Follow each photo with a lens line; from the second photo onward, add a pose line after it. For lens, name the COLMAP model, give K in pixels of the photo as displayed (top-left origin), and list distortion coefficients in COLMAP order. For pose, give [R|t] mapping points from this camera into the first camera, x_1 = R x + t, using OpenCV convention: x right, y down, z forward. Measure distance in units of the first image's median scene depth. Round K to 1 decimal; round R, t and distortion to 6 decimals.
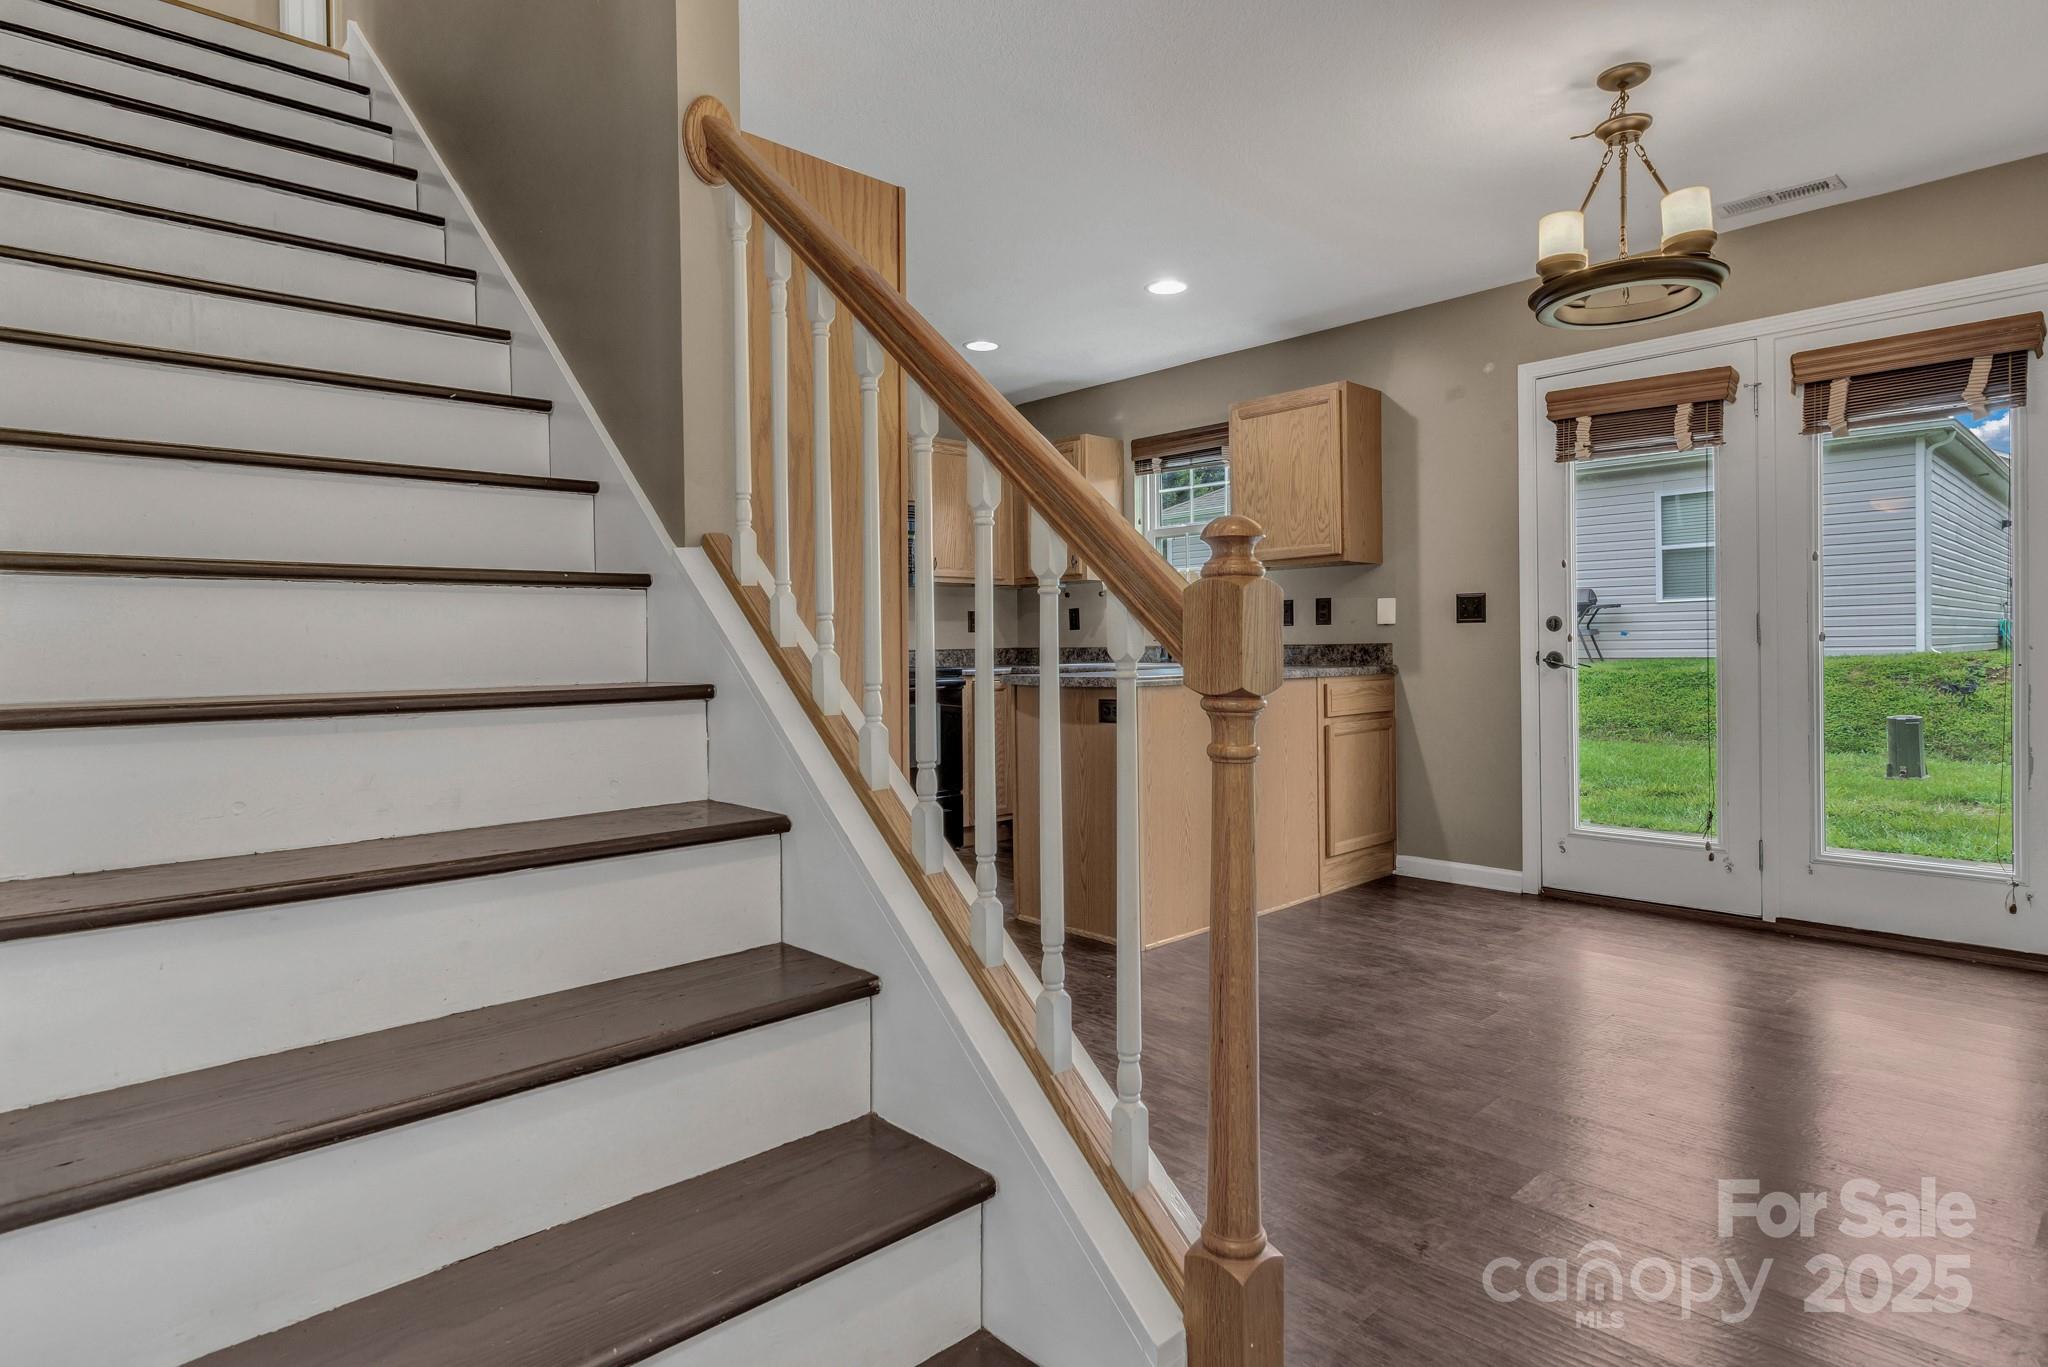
lens RADIAL K [[1098.5, 0, 1018.7], [0, 1098.5, 657.3], [0, 0, 1]] dist [0.001484, 0.000404]
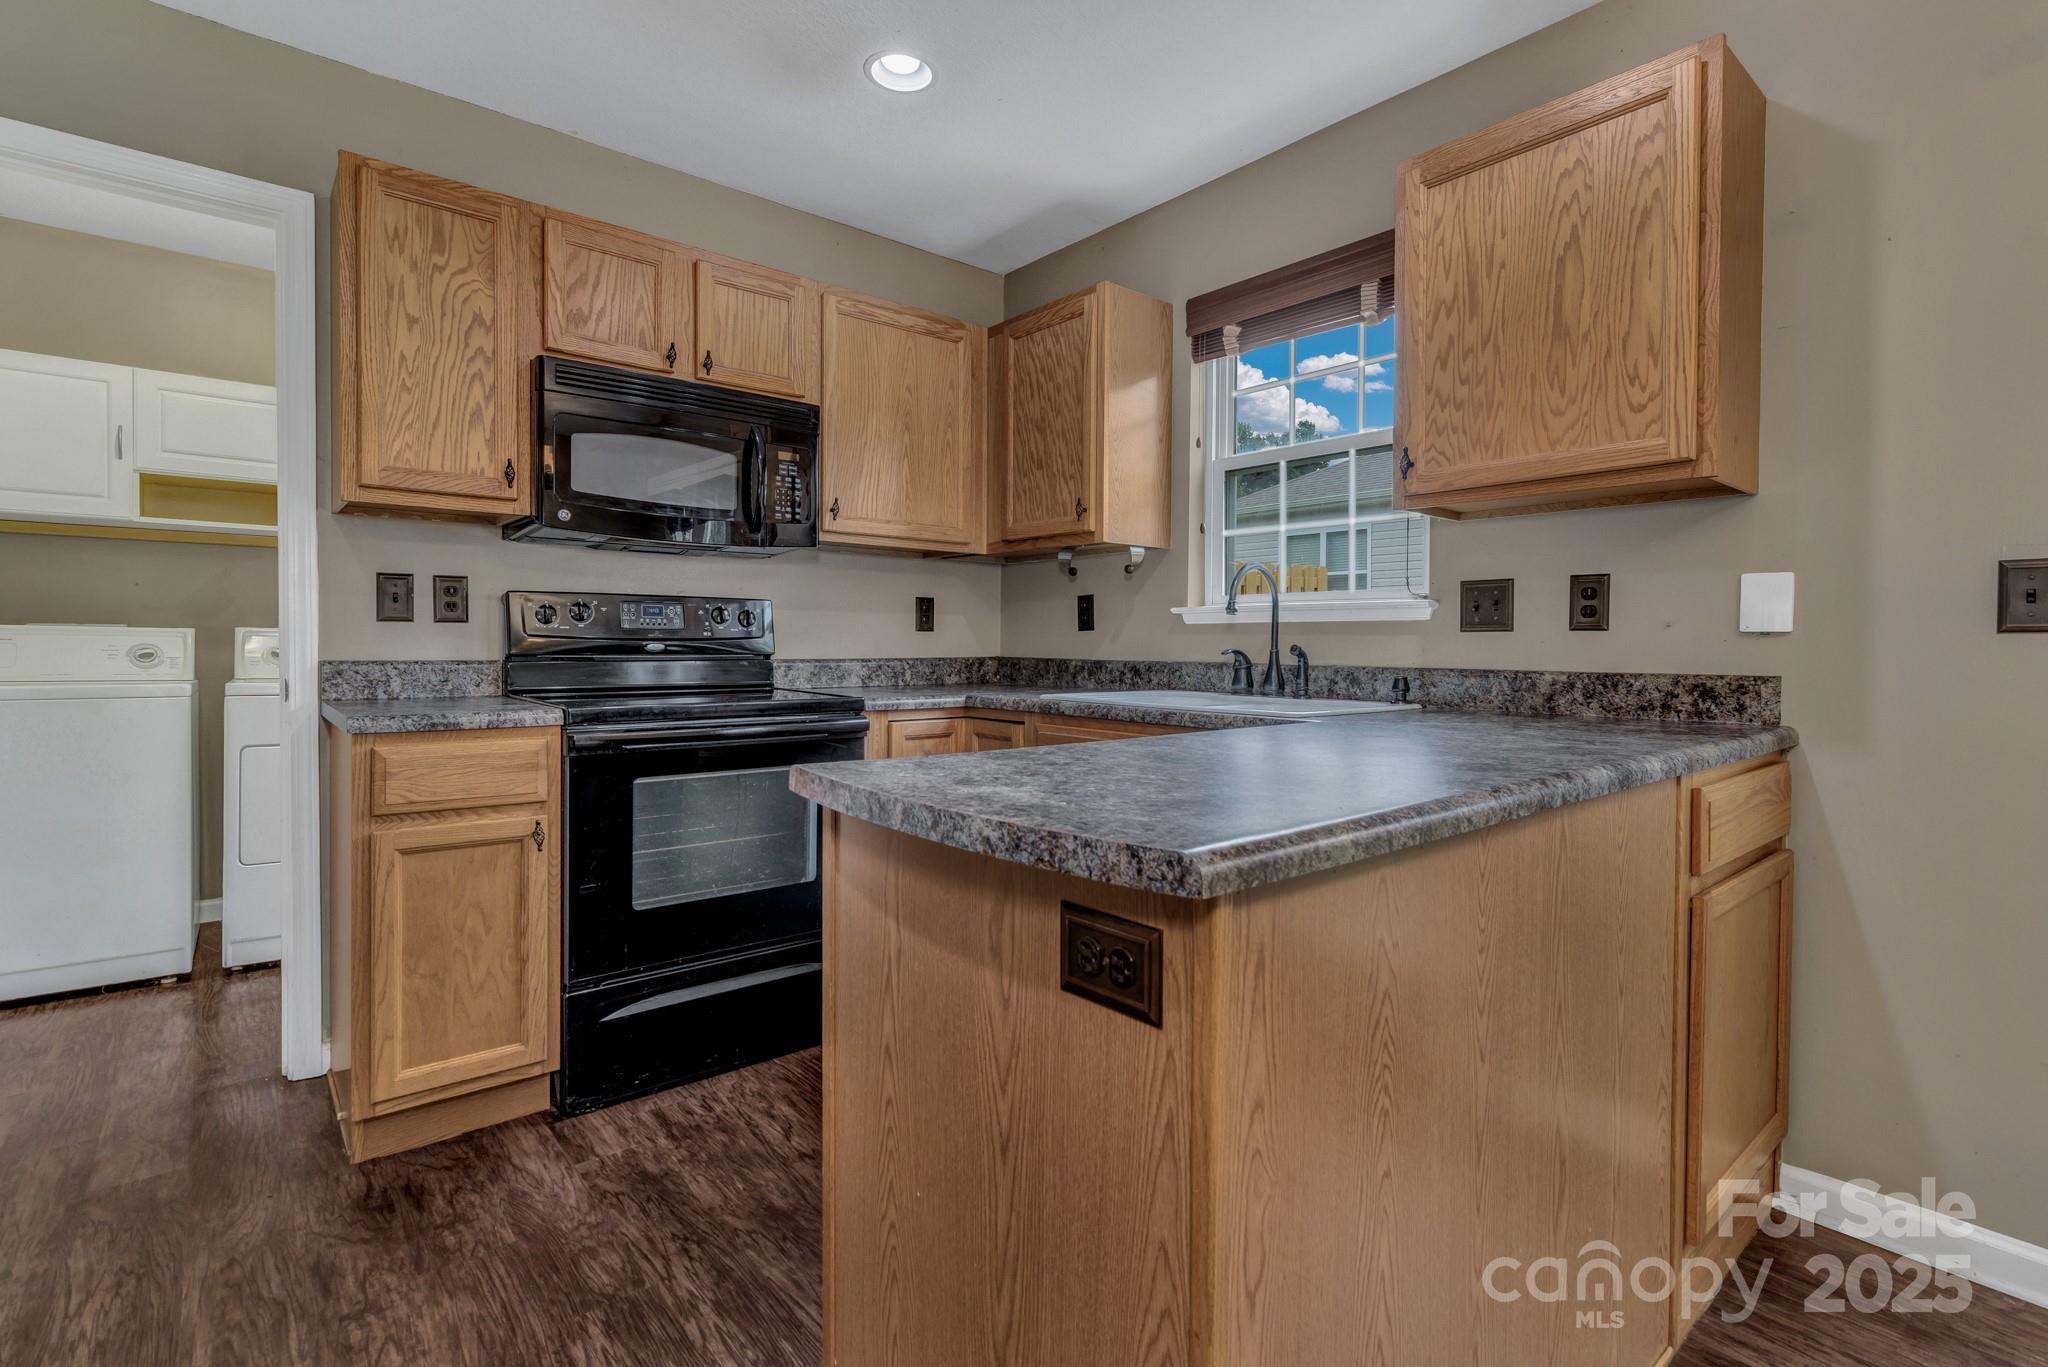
lens RADIAL K [[953.4, 0, 1030.1], [0, 953.4, 655.5], [0, 0, 1]] dist [0.002824, 0.000241]
pose [[0.998326, 0.021233, -0.053794, 0.067785], [-0.021024, 0.999769, 0.004458, -0.018057], [0.053876, -0.003319, 0.998542, 0.655352]]
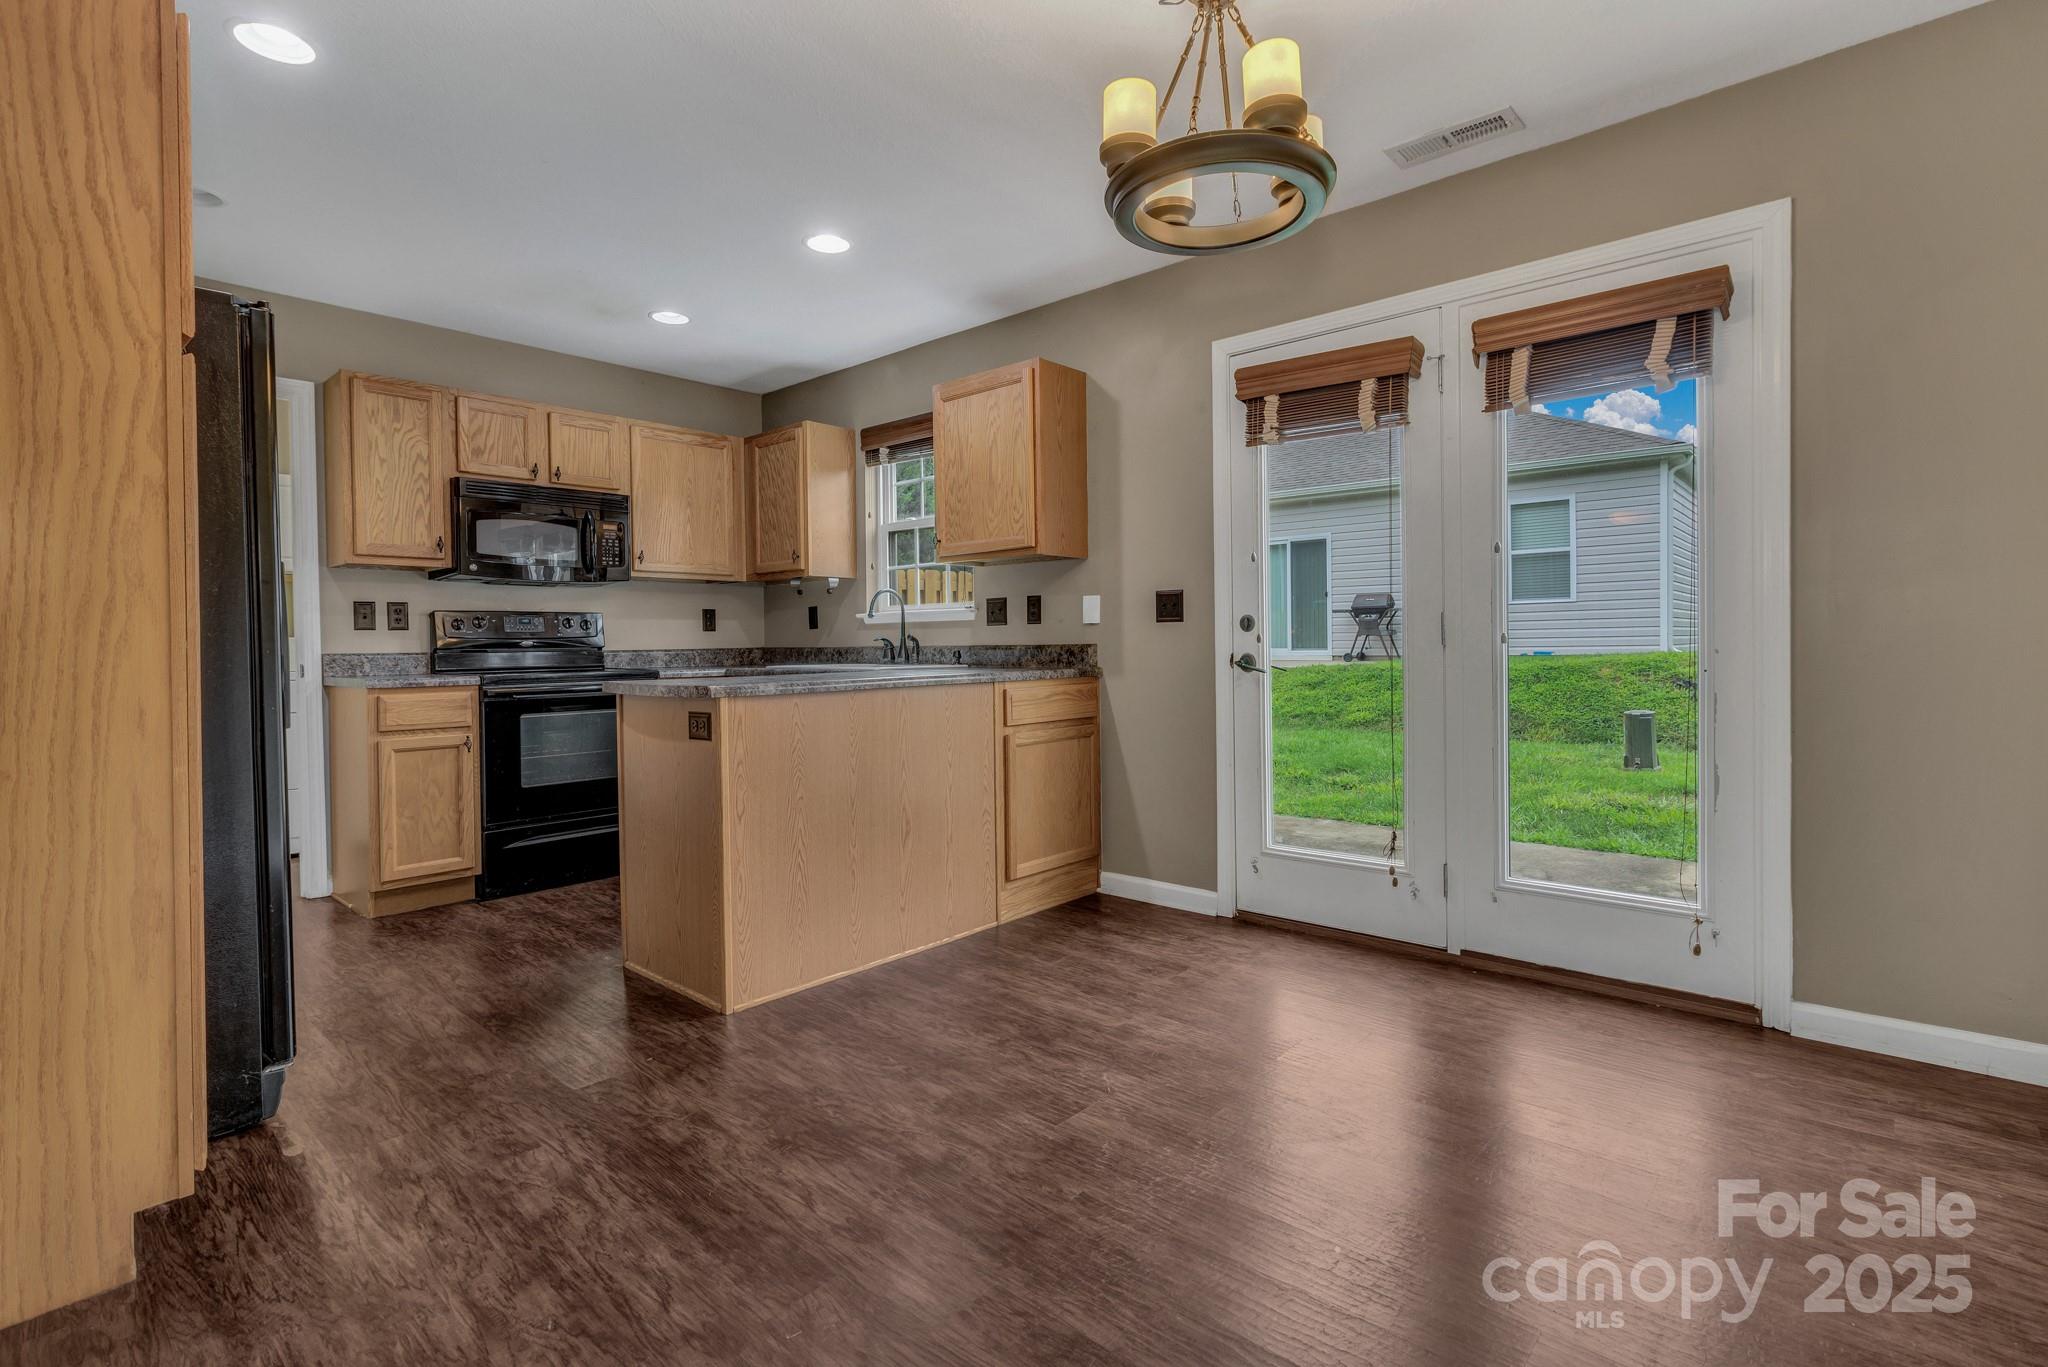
lens RADIAL K [[953.4, 0, 1030.1], [0, 953.4, 655.5], [0, 0, 1]] dist [0.002824, 0.000241]
pose [[0.996126, -0.000027, 0.087935, 0.230060], [-0.000141, 0.999998, 0.001910, -0.005072], [-0.087935, -0.001915, 0.996124, 0.216599]]
